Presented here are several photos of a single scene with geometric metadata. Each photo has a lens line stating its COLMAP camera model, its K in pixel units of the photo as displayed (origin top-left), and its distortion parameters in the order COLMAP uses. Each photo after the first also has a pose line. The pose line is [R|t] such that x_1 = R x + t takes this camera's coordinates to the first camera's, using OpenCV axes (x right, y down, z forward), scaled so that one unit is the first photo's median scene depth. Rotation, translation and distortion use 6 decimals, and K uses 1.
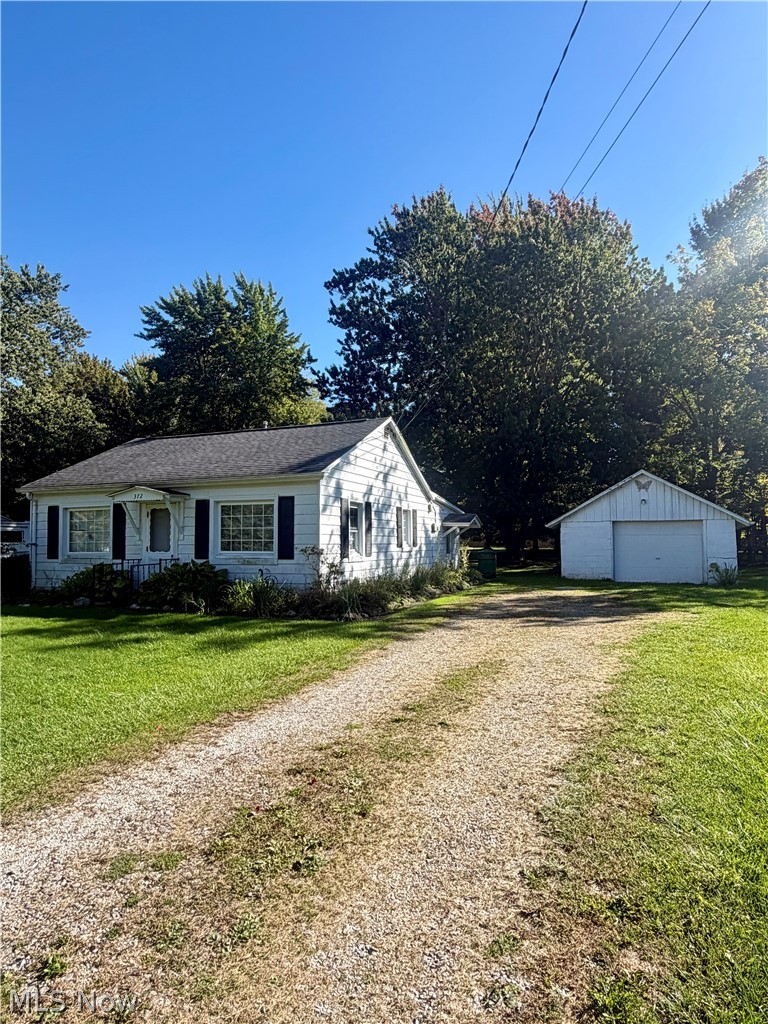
lens RADIAL K [[620.0, 0, 384.4], [0, 620.0, 512.2], [0, 0, 1]] dist [-0.005014, -0.000749]
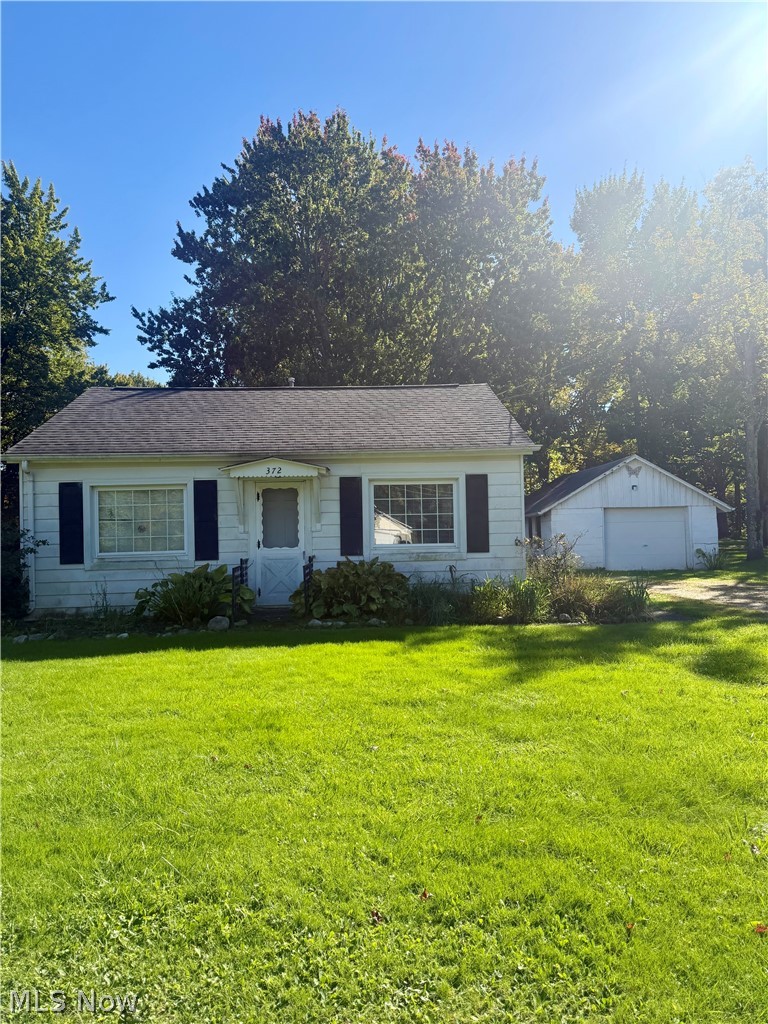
lens RADIAL K [[729.1, 0, 384.2], [0, 729.1, 511.7], [0, 0, 1]] dist [0.003922, -0.002614]
pose [[0.911009, -0.003563, 0.412372, -0.556195], [-0.001972, 0.999914, 0.012996, 0.009350], [-0.412383, -0.012653, 0.910923, 0.154476]]
